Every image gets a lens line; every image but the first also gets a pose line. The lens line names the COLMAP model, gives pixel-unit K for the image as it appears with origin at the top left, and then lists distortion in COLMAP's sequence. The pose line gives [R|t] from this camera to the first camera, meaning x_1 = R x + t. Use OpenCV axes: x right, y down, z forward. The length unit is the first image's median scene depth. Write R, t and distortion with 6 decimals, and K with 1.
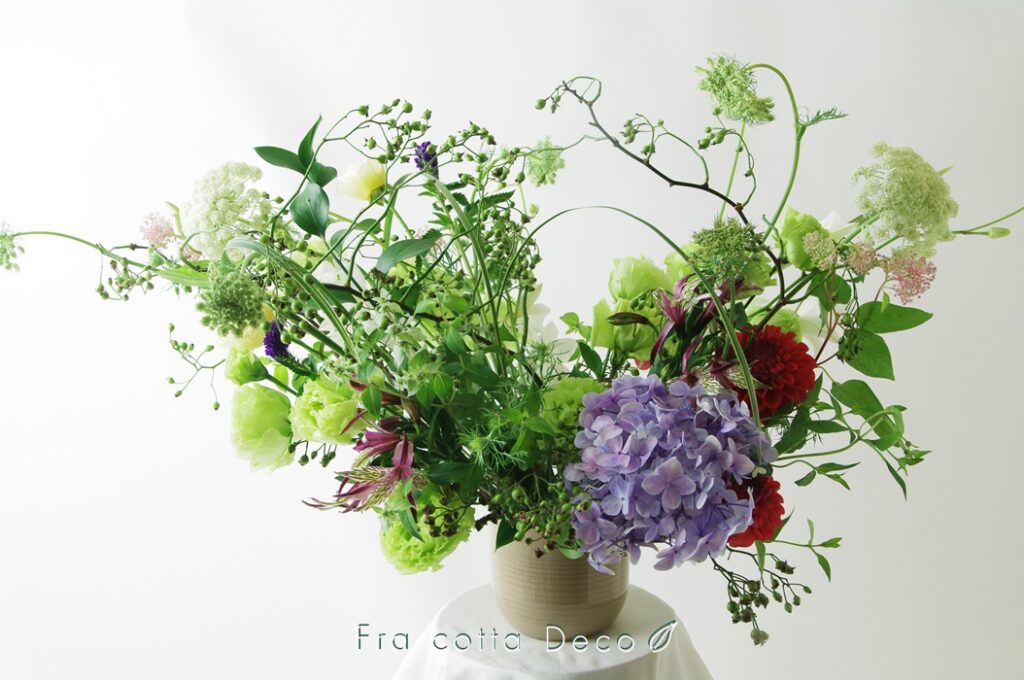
lens RADIAL K [[1577.0, 0, 504.2], [0, 1577.0, 349.5], [0, 0, 1]] dist [0.042979, 0.000000]
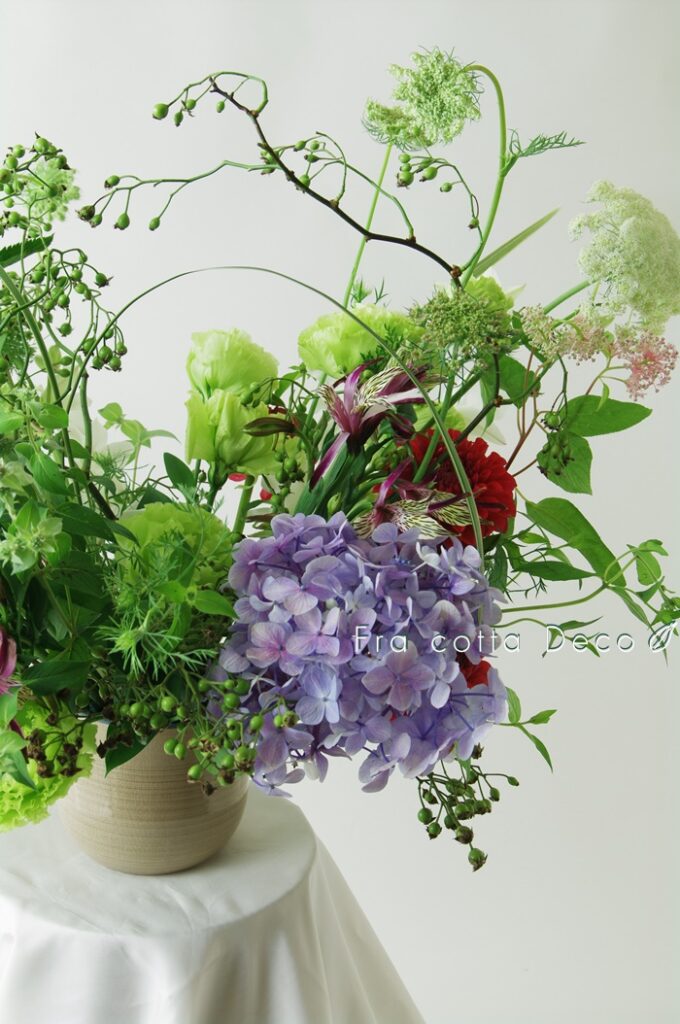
lens RADIAL K [[1637.7, 0, 337.1], [0, 1637.7, 515.3], [0, 0, 1]] dist [0.059890, 0.000000]
pose [[0.938118, -0.047371, 0.343060, -0.152710], [0.017882, 0.995905, 0.088618, -0.046125], [-0.345853, -0.077000, 0.935124, 0.313243]]
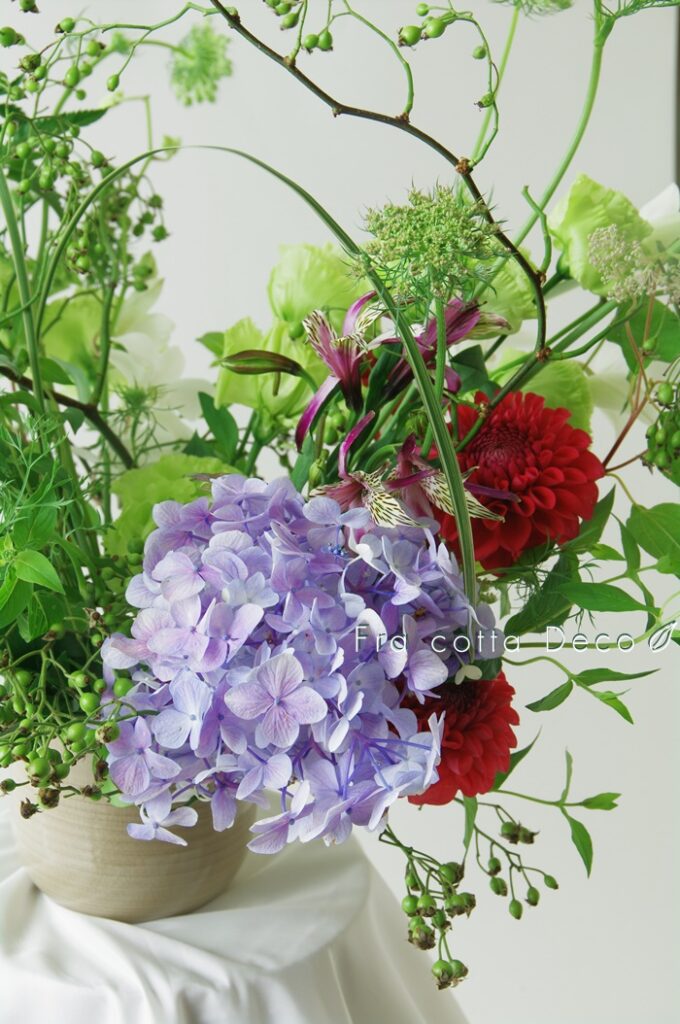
lens RADIAL K [[2011.7, 0, 393.0], [0, 2011.7, 526.0], [0, 0, 1]] dist [0.075437, 0.000000]
pose [[0.997080, 0.068389, 0.033981, 0.107052], [-0.071277, 0.993143, 0.092662, -0.032048], [-0.027411, -0.094813, 0.995118, 0.323906]]
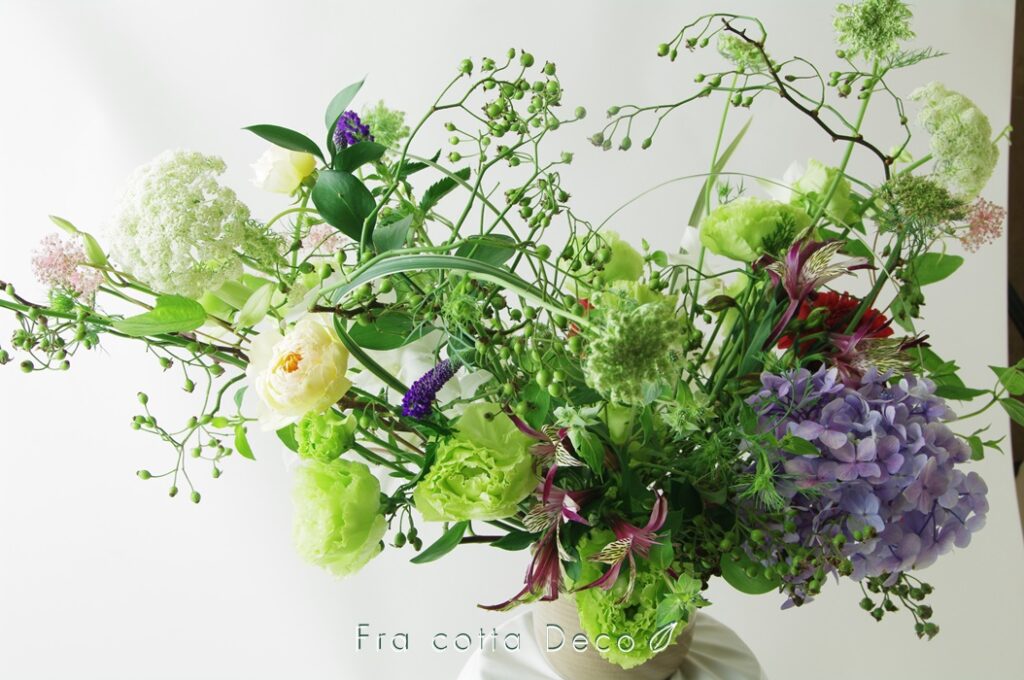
lens RADIAL K [[1392.2, 0, 509.4], [0, 1392.2, 365.6], [0, 0, 1]] dist [-0.018974, 0.000000]
pose [[0.831431, -0.148062, 0.535537, -0.442448], [0.121582, 0.988964, 0.084664, -0.066281], [-0.542162, -0.005281, 0.840257, 0.448337]]
